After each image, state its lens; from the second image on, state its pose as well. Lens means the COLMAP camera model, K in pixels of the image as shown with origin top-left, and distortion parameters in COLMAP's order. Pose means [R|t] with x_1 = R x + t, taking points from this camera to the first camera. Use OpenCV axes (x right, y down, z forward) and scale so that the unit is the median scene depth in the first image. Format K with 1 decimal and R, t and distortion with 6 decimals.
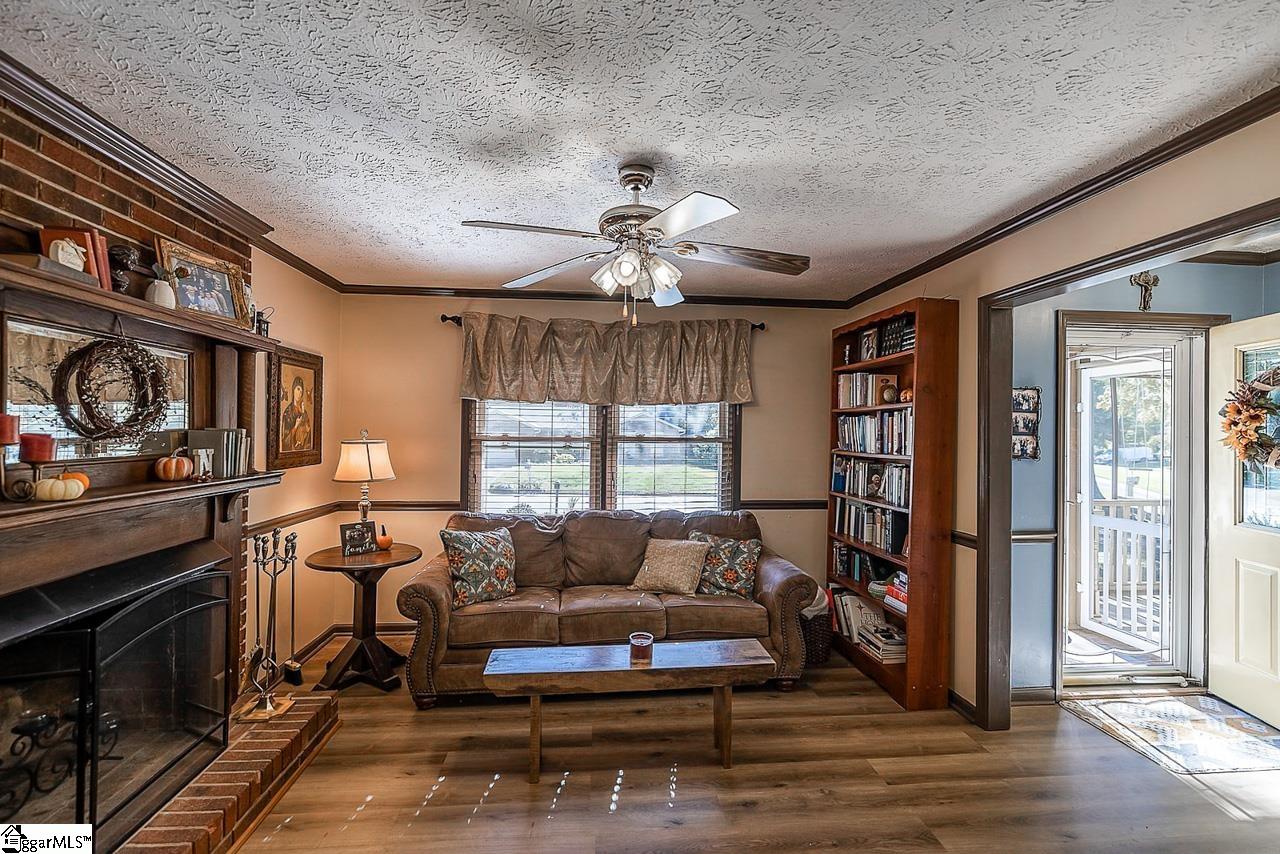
lens RADIAL K [[552.8, 0, 640.0], [0, 552.8, 427.0], [0, 0, 1]] dist [-0.000885, -0.000053]
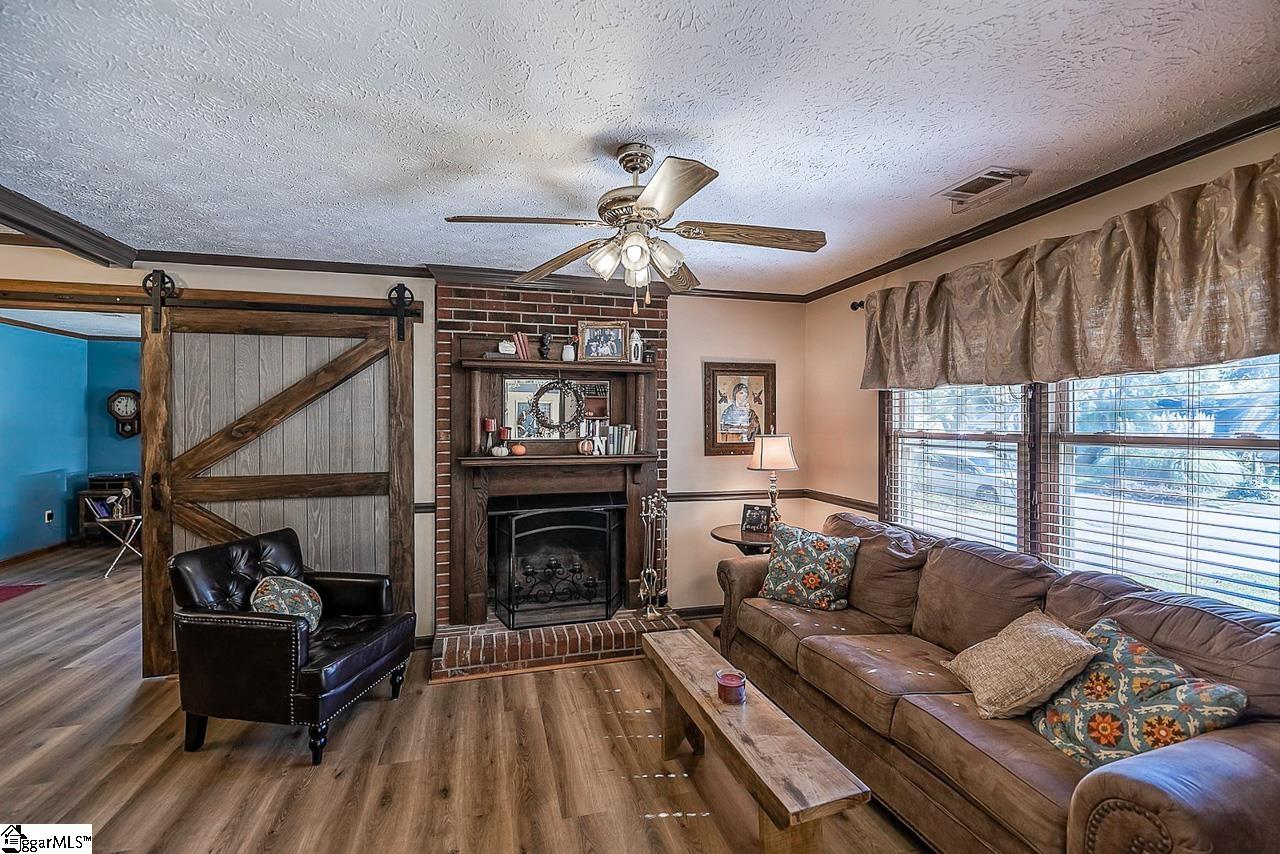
lens RADIAL K [[568.3, 0, 640.0], [0, 568.3, 427.0], [0, 0, 1]] dist [0.001368, 0.000059]
pose [[0.148422, -0.002460, -0.988921, 0.579035], [0.009761, 0.999952, -0.001023, 0.006563], [0.988876, -0.009501, 0.148439, 0.525014]]
